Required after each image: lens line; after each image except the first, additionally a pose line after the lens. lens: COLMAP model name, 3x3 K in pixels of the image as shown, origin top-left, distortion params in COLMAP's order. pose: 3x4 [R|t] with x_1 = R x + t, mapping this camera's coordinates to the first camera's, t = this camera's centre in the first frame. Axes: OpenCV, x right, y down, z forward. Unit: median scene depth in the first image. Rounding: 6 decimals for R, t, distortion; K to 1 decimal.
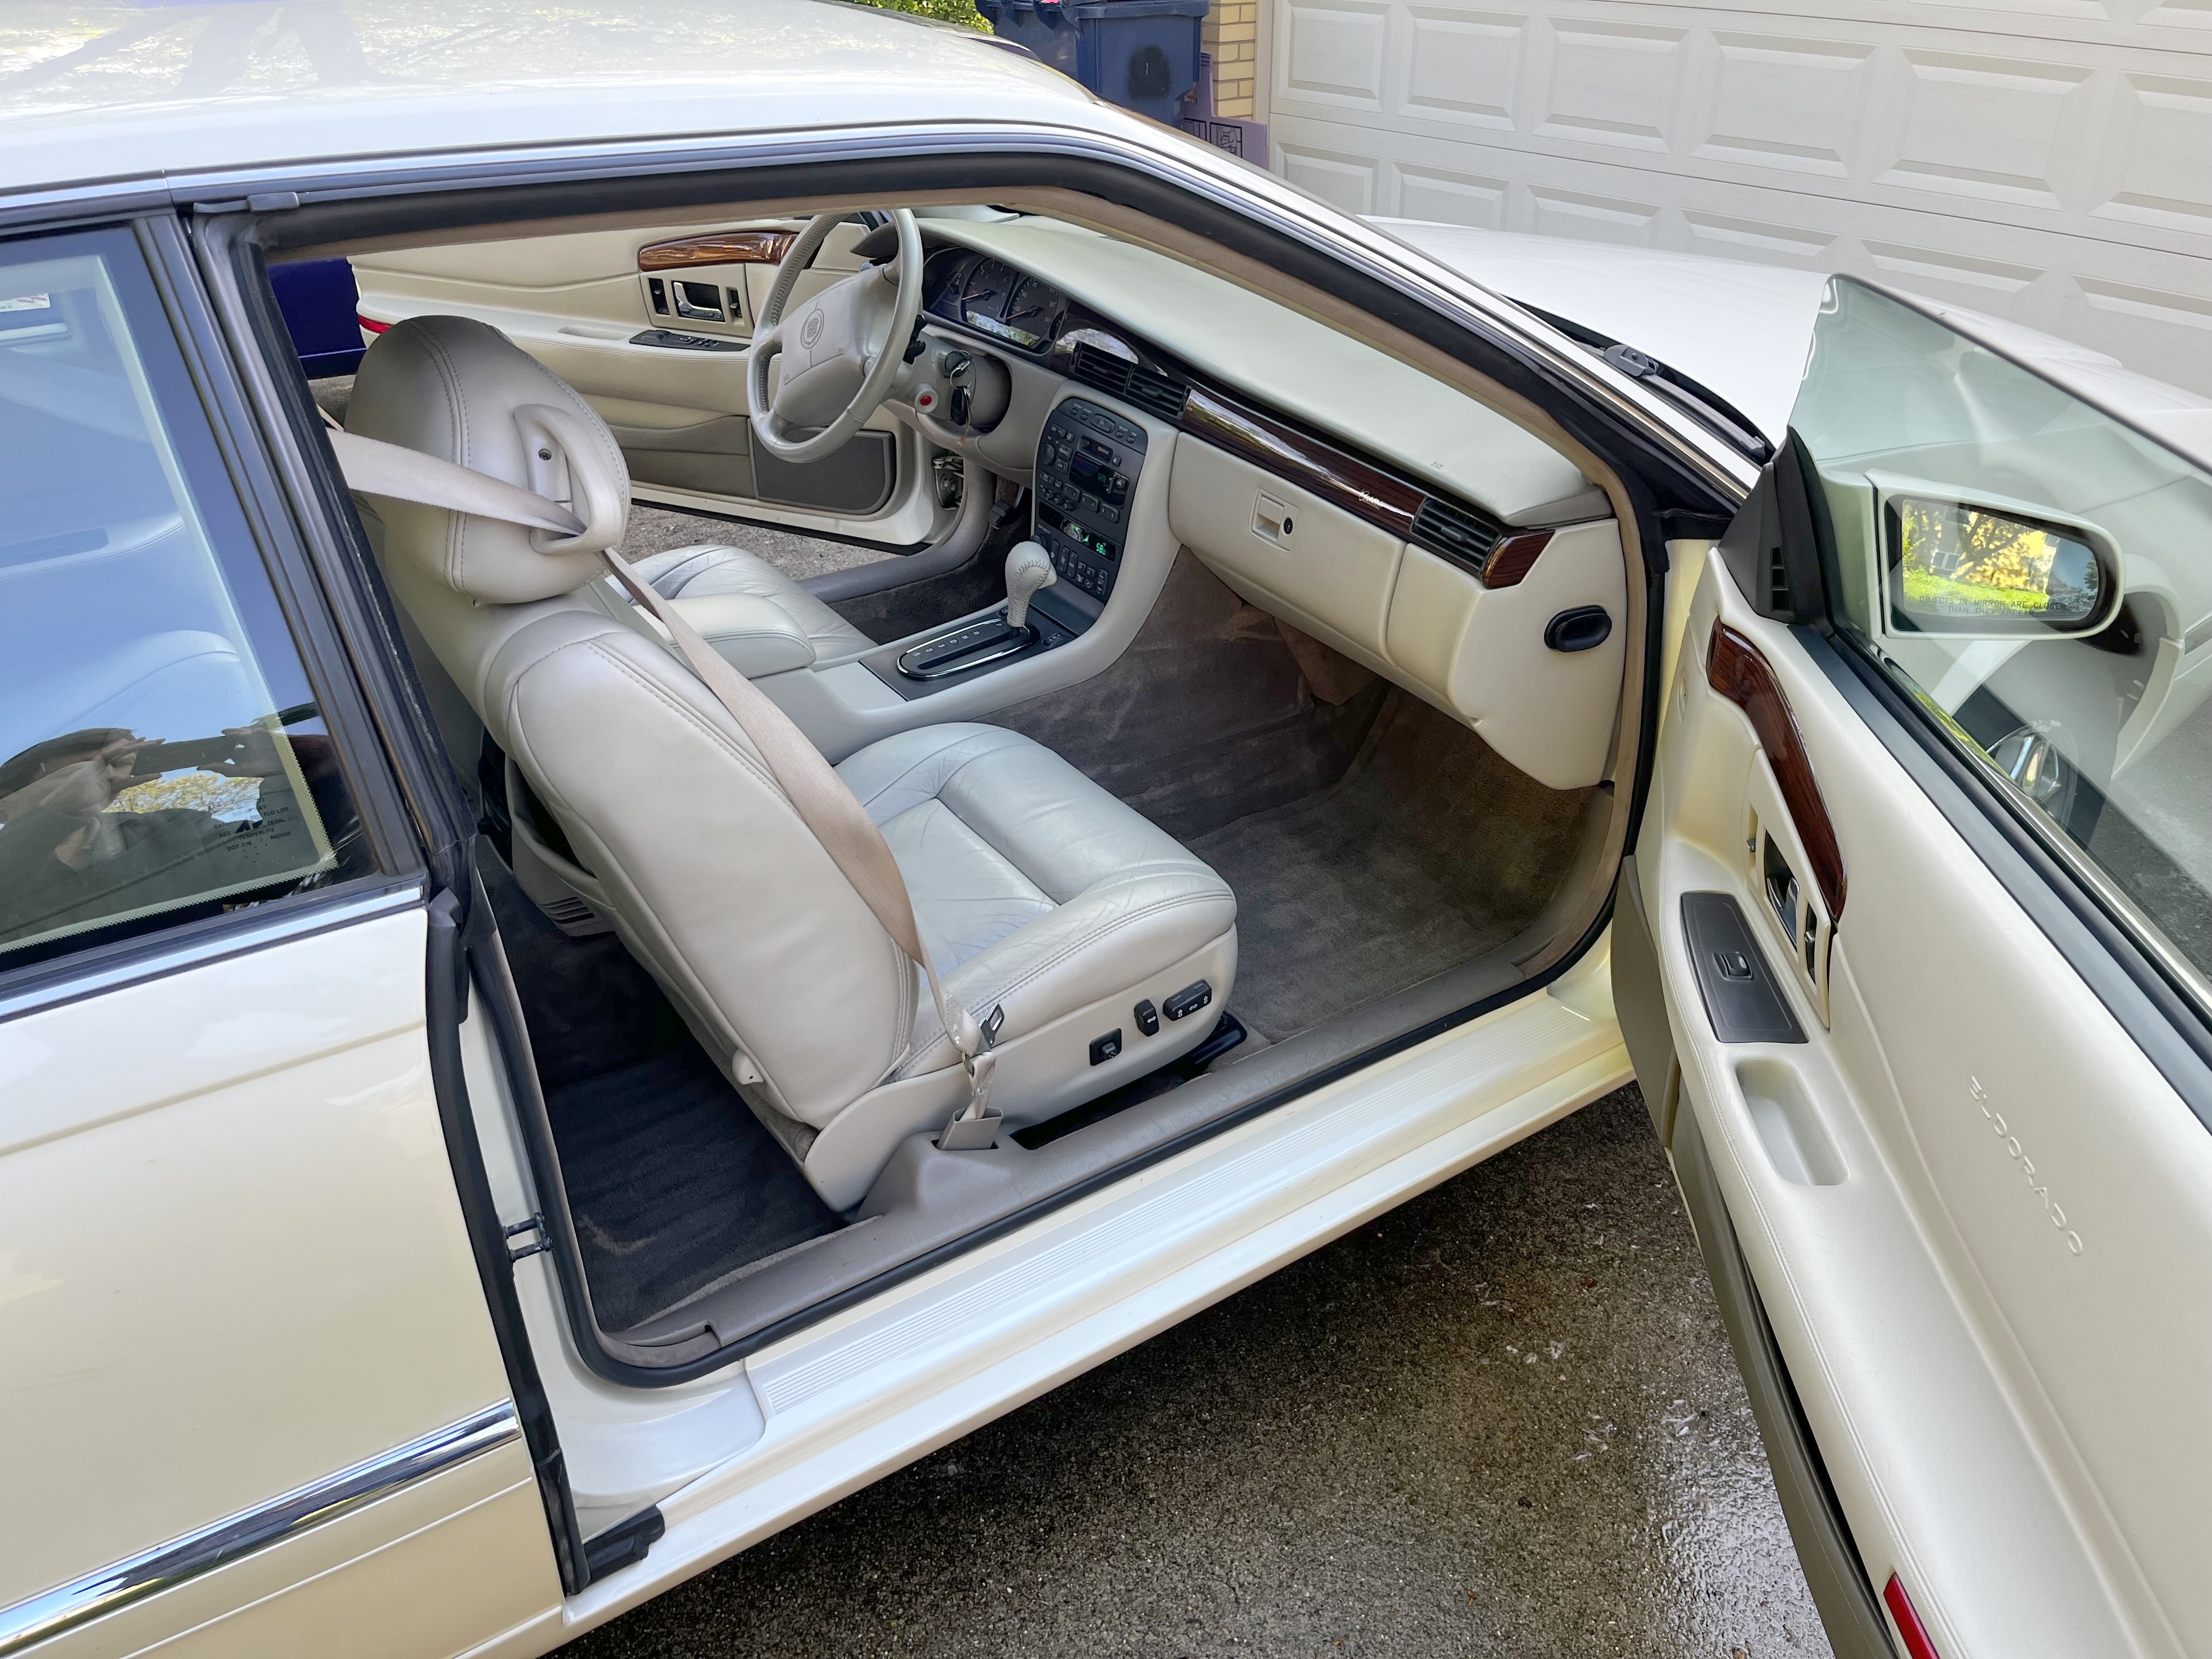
lens RADIAL K [[1651.1, 0, 1106.0], [0, 1651.1, 829.5], [0, 0, 1]] dist [0.073795, -0.102376]
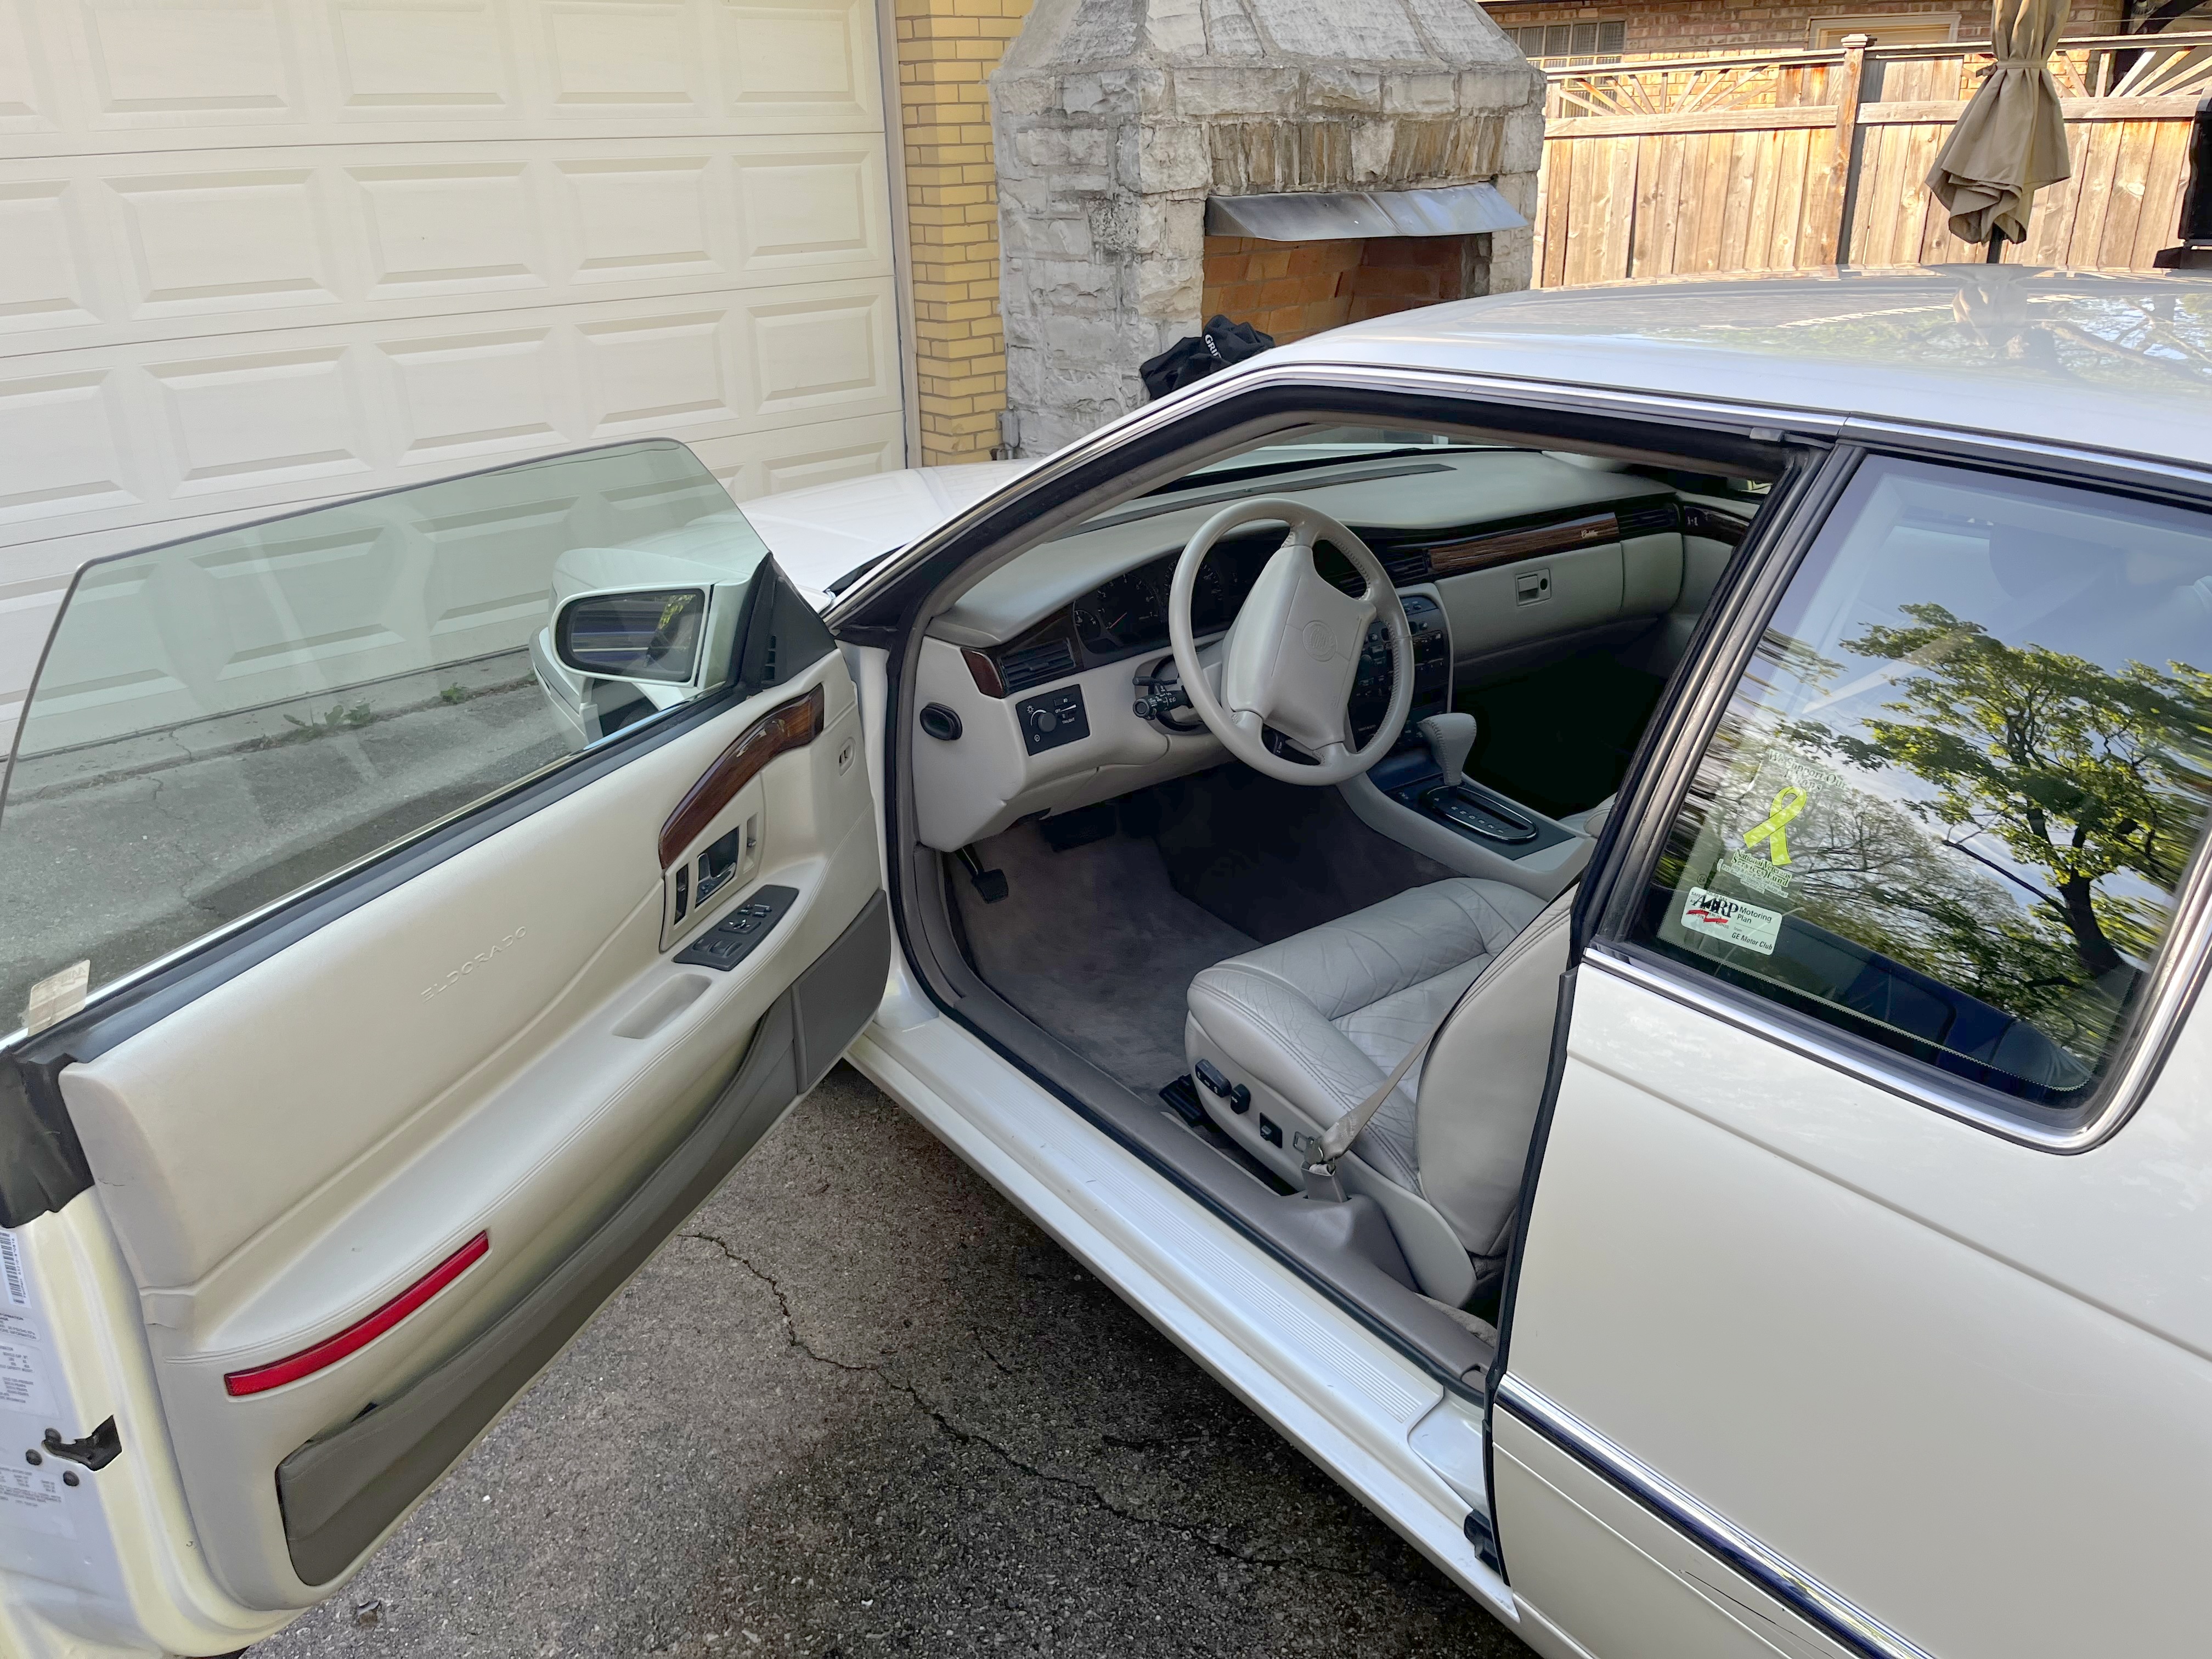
lens RADIAL K [[1651.1, 0, 1106.0], [0, 1651.1, 829.5], [0, 0, 1]] dist [0.073795, -0.102376]
pose [[-0.083494, -0.382230, 0.920287, -1.188197], [0.516674, 0.773078, 0.367965, -0.695789], [-0.852102, 0.506211, 0.132941, 1.145955]]
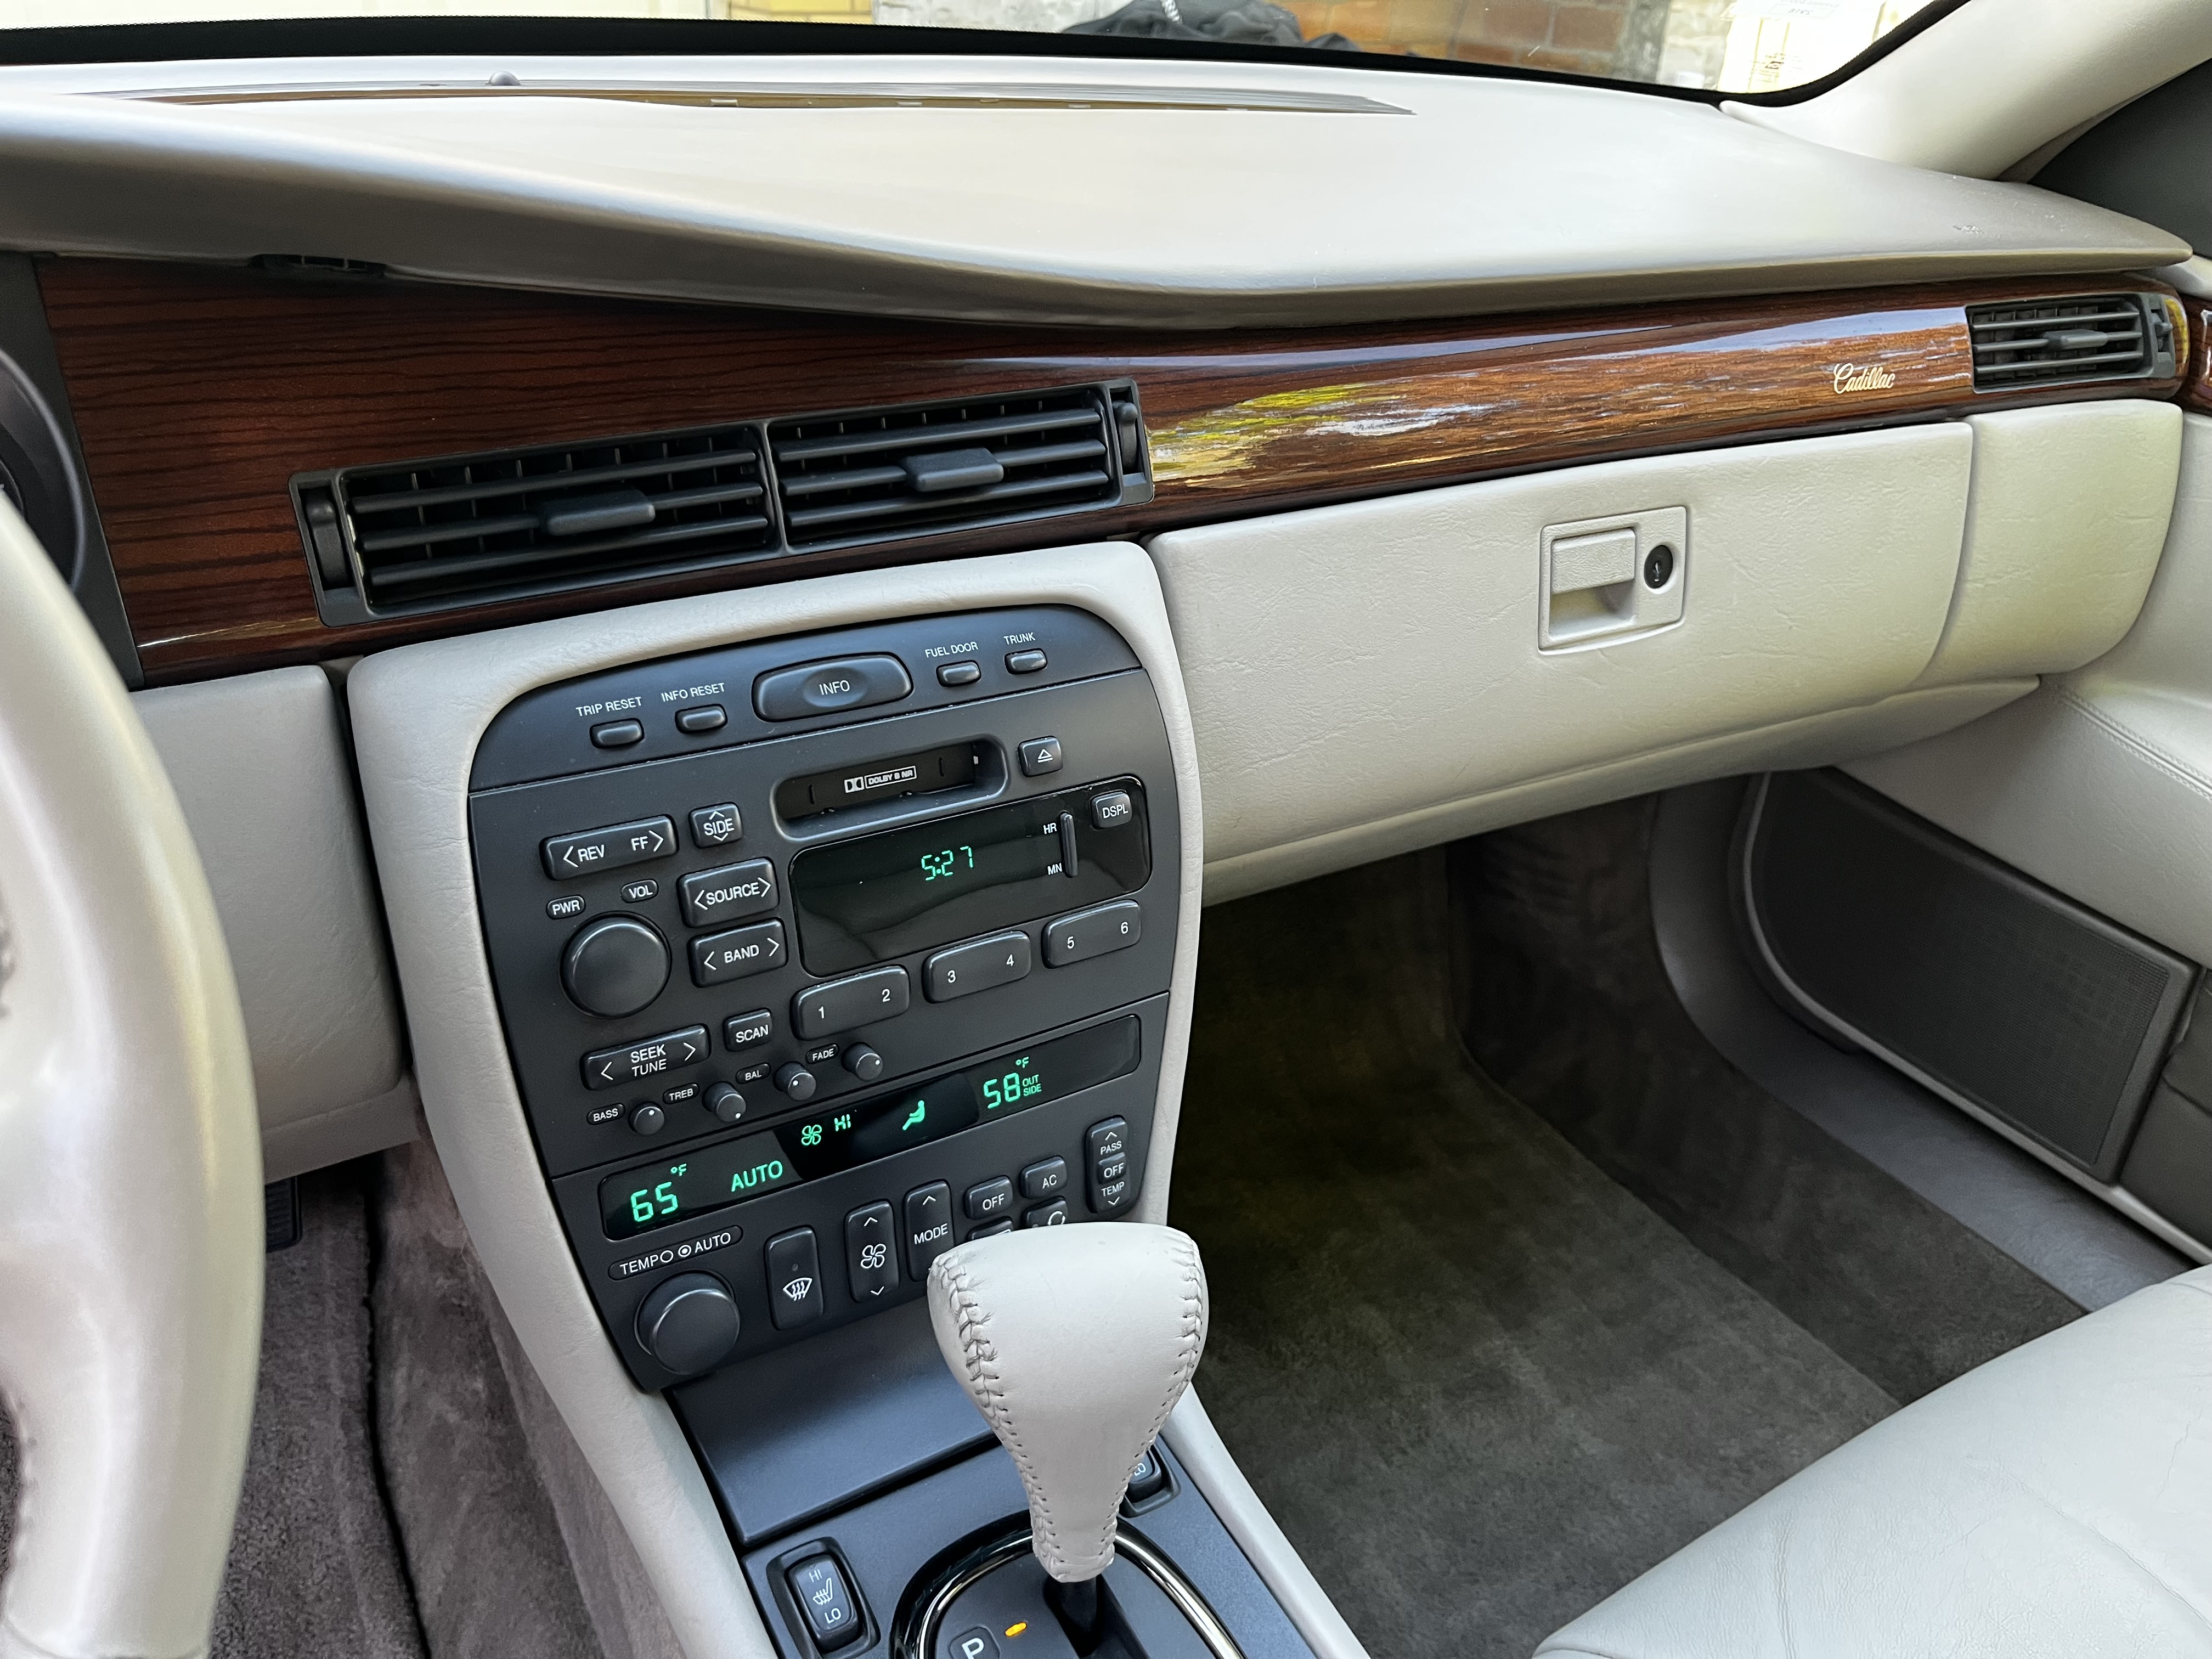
lens RADIAL K [[1651.1, 0, 1106.0], [0, 1651.1, 829.5], [0, 0, 1]] dist [0.073795, -0.102376]
pose [[0.018183, -0.480748, 0.876670, -0.232667], [0.471251, 0.777434, 0.416555, -0.325659], [-0.881812, 0.405558, 0.240689, 0.961756]]
